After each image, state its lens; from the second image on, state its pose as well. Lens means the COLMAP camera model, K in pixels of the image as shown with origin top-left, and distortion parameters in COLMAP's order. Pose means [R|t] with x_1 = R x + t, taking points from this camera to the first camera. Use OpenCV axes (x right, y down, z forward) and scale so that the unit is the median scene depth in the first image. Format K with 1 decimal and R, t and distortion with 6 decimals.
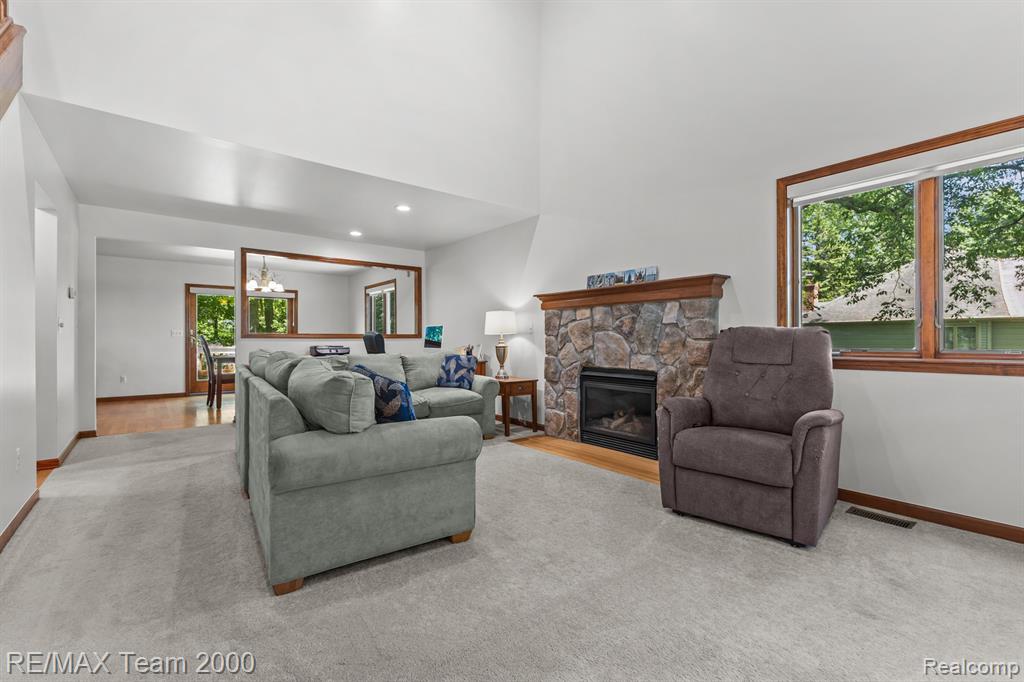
lens RADIAL K [[443.7, 0, 515.8], [0, 443.7, 339.7], [0, 0, 1]] dist [0.003243, 0.001307]
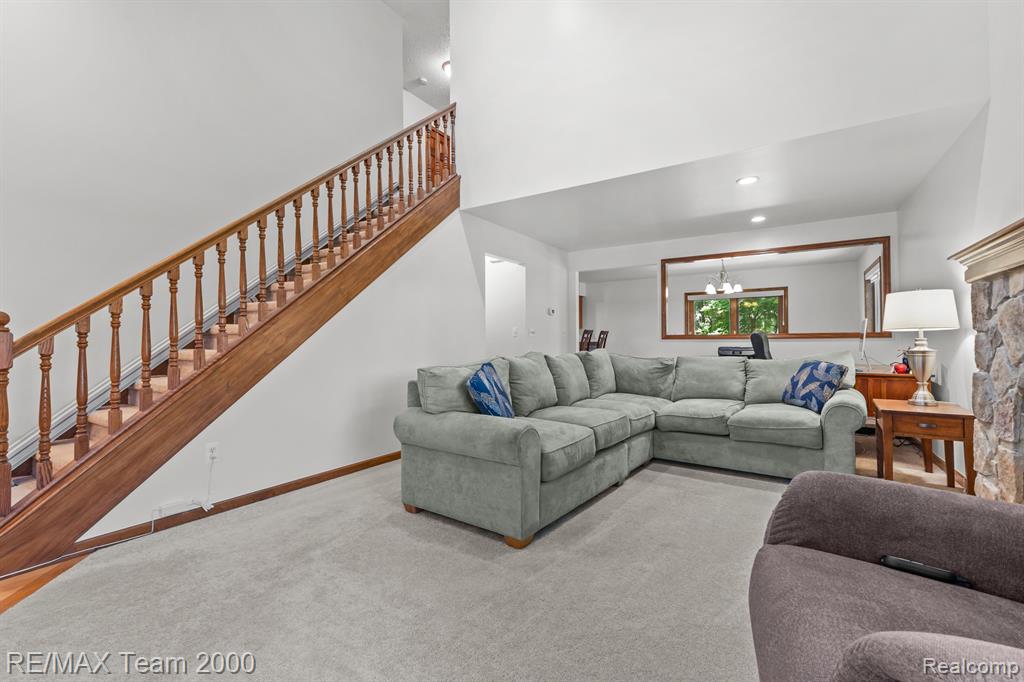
lens RADIAL K [[443.7, 0, 516.3], [0, 443.7, 341.2], [0, 0, 1]] dist [0.003243, 0.001307]
pose [[0.325437, -0.002639, -0.945560, 0.389354], [0.006242, 0.999980, -0.000643, -0.001295], [0.945543, -0.005693, 0.325447, 0.328257]]
